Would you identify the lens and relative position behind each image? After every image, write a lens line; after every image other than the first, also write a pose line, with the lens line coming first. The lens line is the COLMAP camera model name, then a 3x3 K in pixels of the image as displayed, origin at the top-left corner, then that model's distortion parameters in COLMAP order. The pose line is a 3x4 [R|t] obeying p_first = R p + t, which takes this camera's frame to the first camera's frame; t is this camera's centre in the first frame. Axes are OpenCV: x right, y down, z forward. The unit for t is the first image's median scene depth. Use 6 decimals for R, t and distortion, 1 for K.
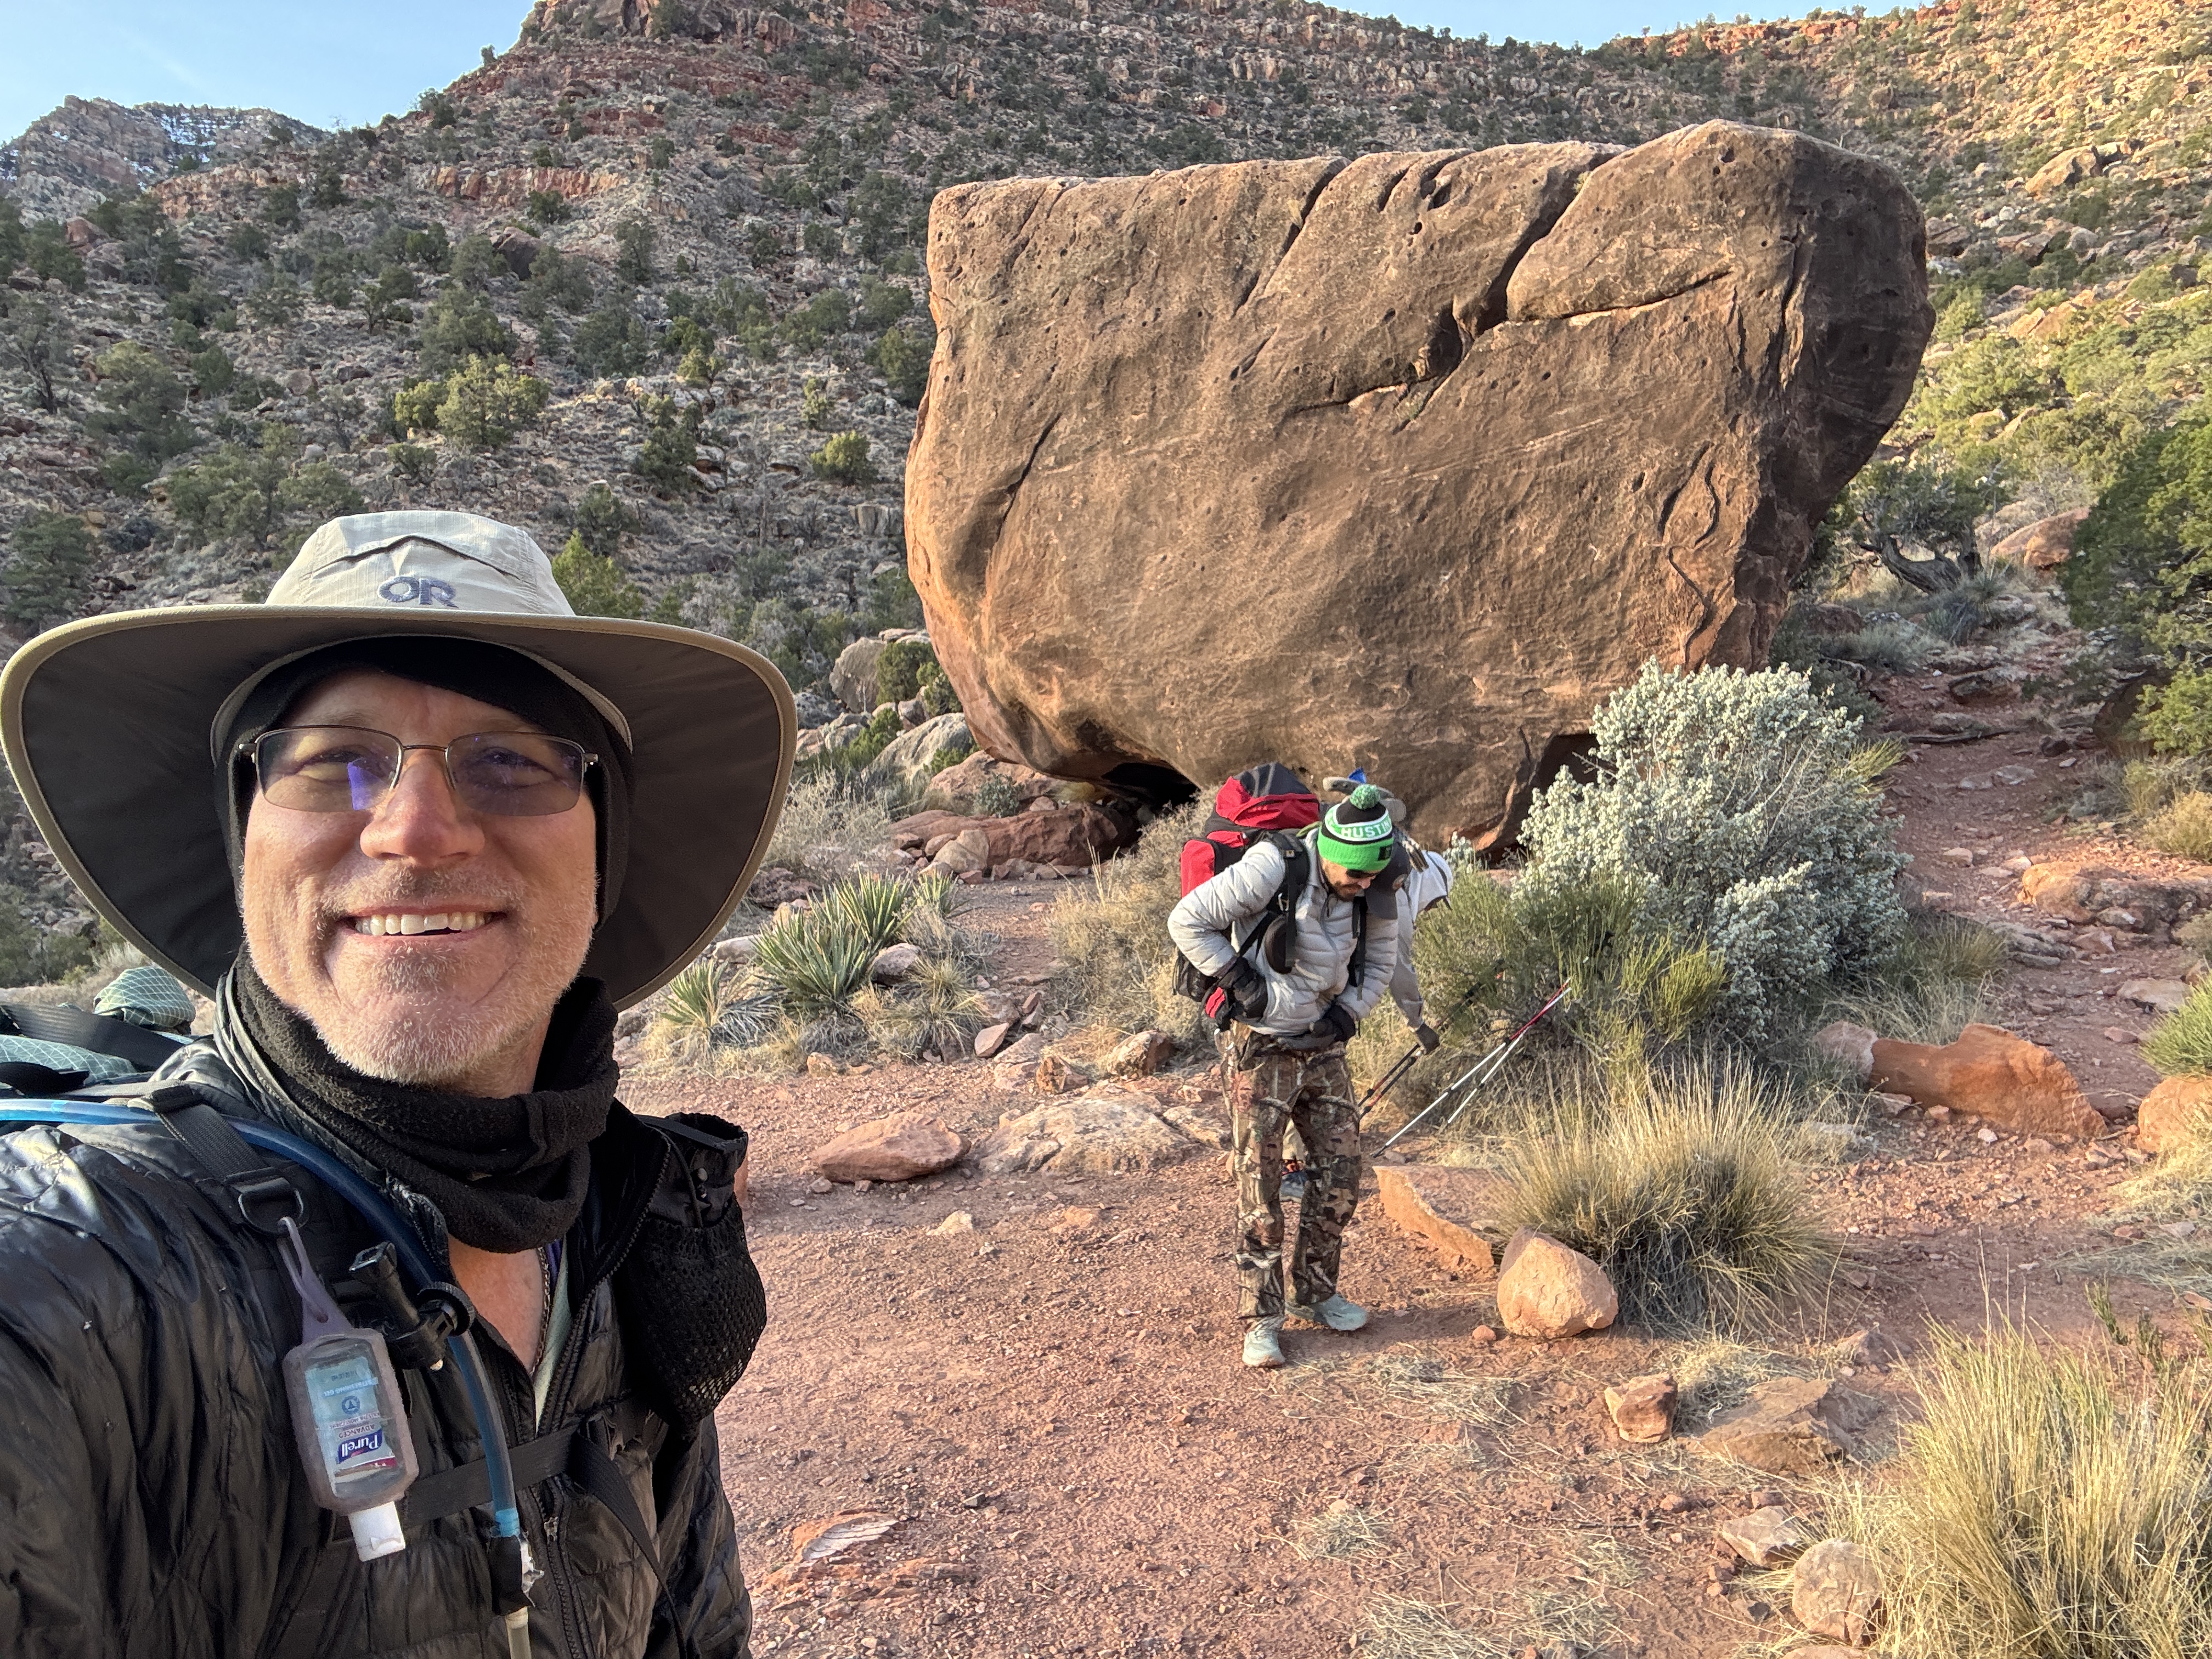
lens RADIAL K [[1556.3, 0, 1054.1], [0, 1556.3, 879.7], [0, 0, 1]] dist [0.047509, -0.066893]
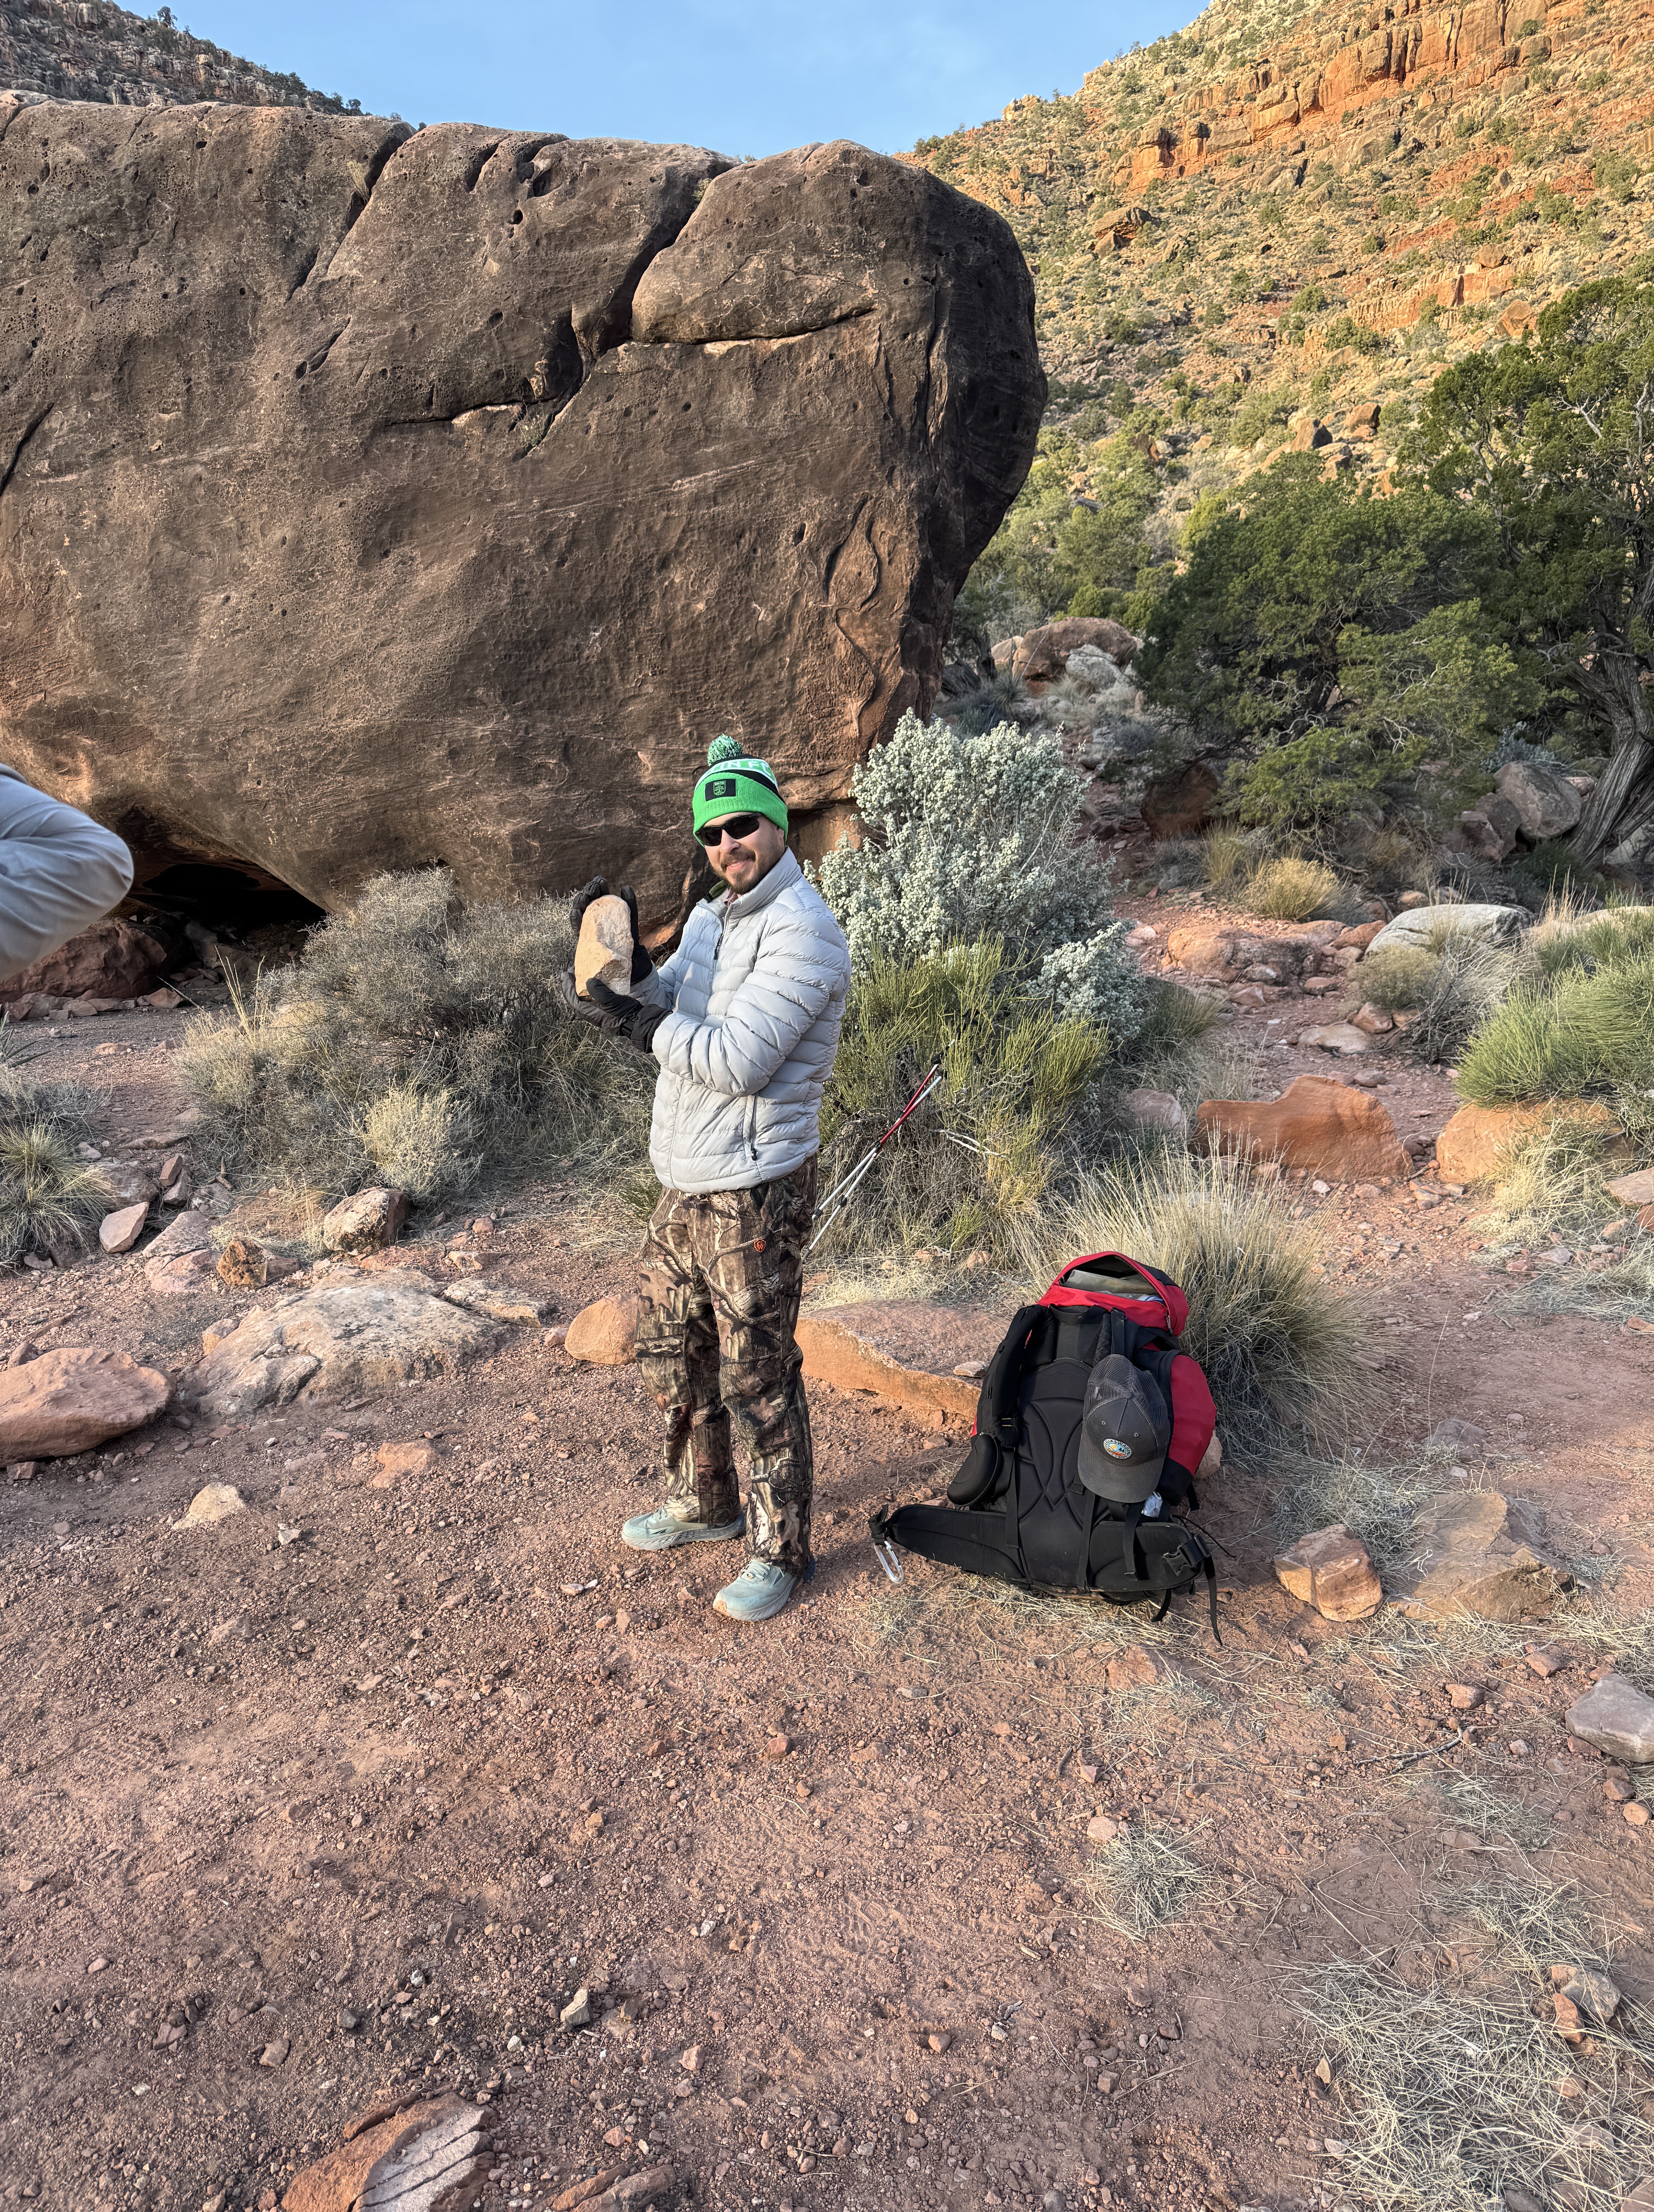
lens RADIAL K [[1570.2, 0, 845.5], [0, 1570.2, 1115.1], [0, 0, 1]] dist [0.014498, -0.021709]
pose [[0.873534, -0.097569, 0.476885, -0.066265], [0.064148, 0.994235, 0.085914, 0.006740], [-0.482518, -0.044457, 0.874757, 0.142506]]
